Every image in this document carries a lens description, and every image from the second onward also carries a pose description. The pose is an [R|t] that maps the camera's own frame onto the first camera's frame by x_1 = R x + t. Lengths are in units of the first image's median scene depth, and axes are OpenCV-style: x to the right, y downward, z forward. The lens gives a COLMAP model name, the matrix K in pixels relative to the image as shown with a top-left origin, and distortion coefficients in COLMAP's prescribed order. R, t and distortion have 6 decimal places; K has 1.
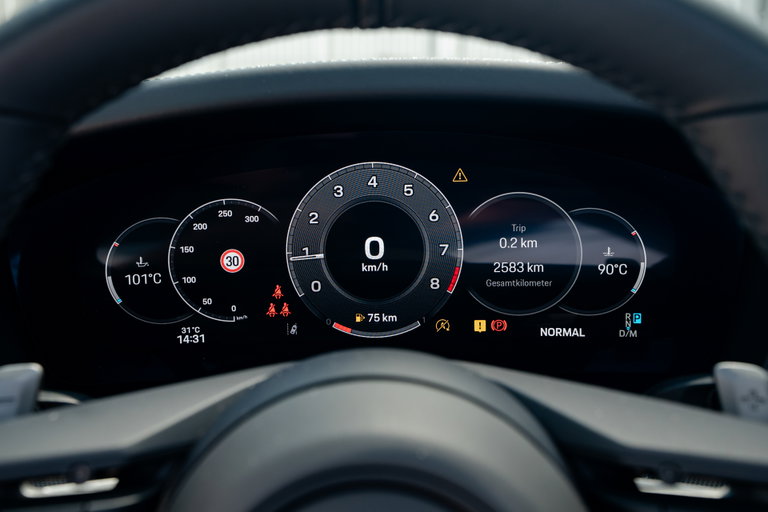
lens RADIAL K [[801.3, 0, 377.1], [0, 801.3, 252.4], [0, 0, 1]] dist [0.064033, 0.000000]
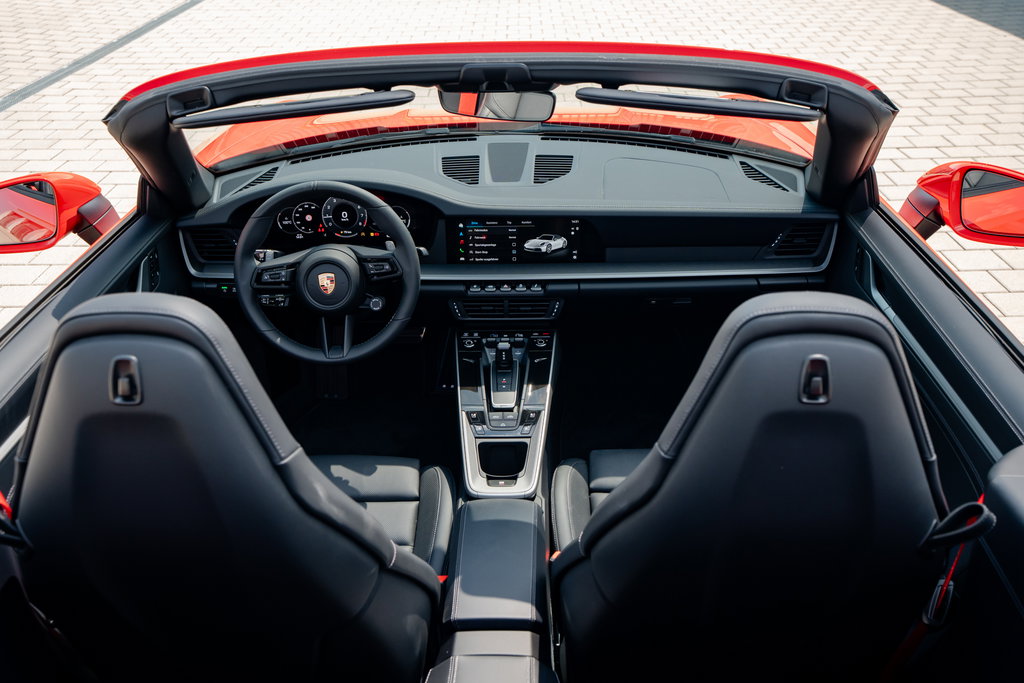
lens RADIAL K [[1068.4, 0, 515.0], [0, 1068.4, 347.9], [0, 0, 1]] dist [0.064033, 0.000000]
pose [[0.999929, 0.005709, -0.010448, 0.906756], [-0.002736, 0.964234, 0.265039, -0.783743], [0.011588, -0.264991, 0.964181, -4.308876]]
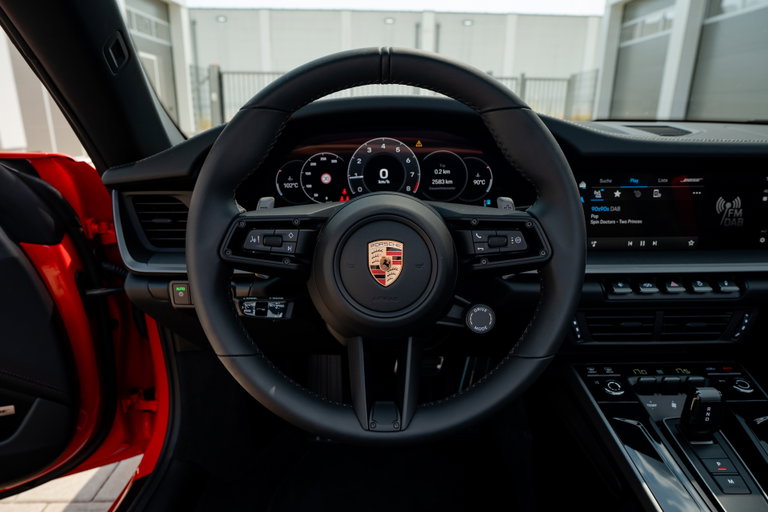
lens RADIAL K [[505.3, 0, 382.5], [0, 505.3, 267.5], [0, 0, 1]] dist [-0.036358, 0.012199]
pose [[0.999975, 0.004836, 0.005164, -0.014234], [-0.005252, 0.996469, 0.083799, 0.152313], [-0.004741, -0.083824, 0.996469, -0.564813]]
